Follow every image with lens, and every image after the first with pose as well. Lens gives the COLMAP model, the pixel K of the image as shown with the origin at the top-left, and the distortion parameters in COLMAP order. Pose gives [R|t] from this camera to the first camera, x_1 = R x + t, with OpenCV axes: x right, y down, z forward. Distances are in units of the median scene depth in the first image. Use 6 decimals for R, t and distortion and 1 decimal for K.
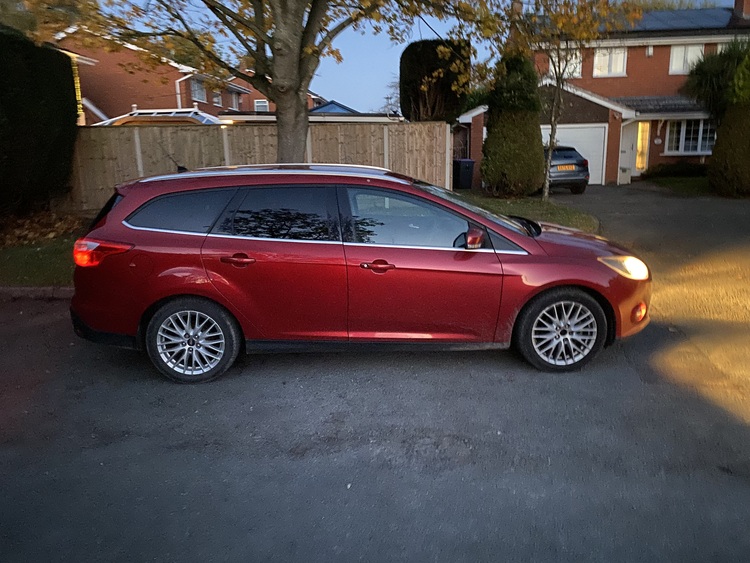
lens RADIAL K [[560.2, 0, 388.7], [0, 560.2, 282.0], [0, 0, 1]] dist [0.057322, -0.110630]
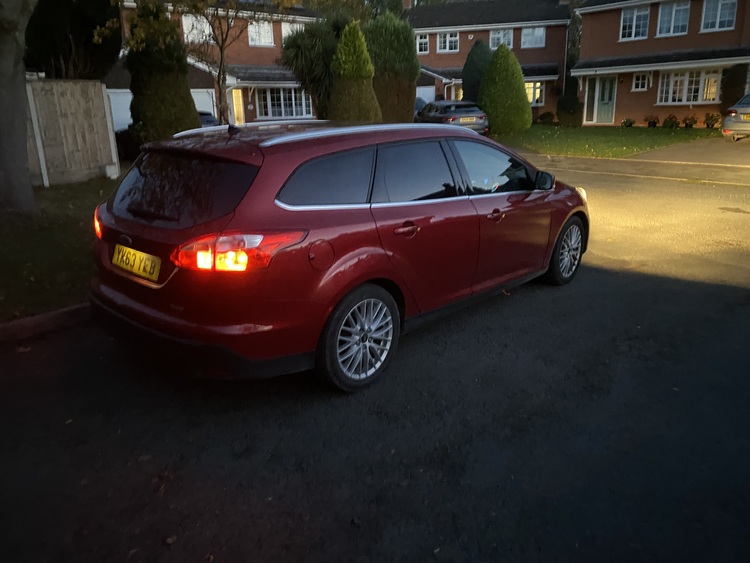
lens RADIAL K [[565.0, 0, 379.1], [0, 565.0, 254.8], [0, 0, 1]] dist [0.000897, 0.001579]
pose [[0.705251, -0.173487, 0.687403, -0.733760], [0.168212, 0.982857, 0.075473, -0.058669], [-0.688713, 0.062402, 0.722344, 0.324647]]
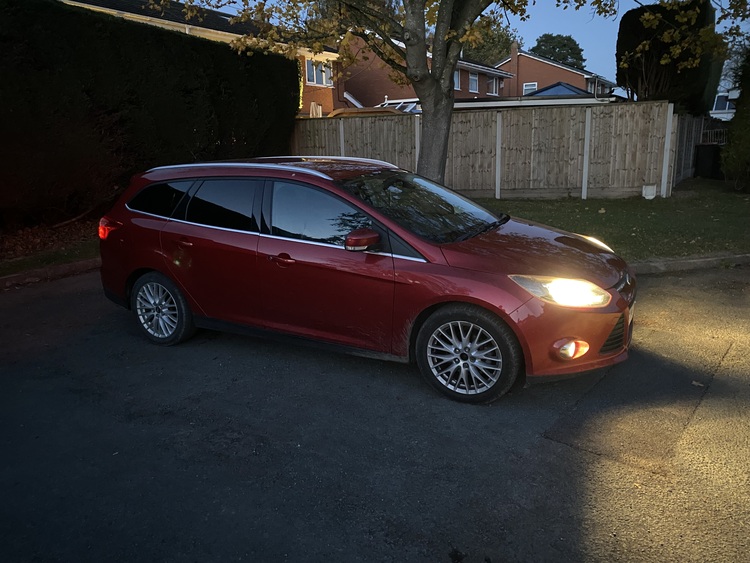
lens RADIAL K [[560.2, 0, 388.7], [0, 560.2, 282.0], [0, 0, 1]] dist [0.057322, -0.110630]
pose [[0.874176, 0.111153, -0.472718, 0.515907], [-0.098396, 0.993802, 0.051720, -0.048633], [0.475537, 0.001301, 0.879695, 0.162573]]
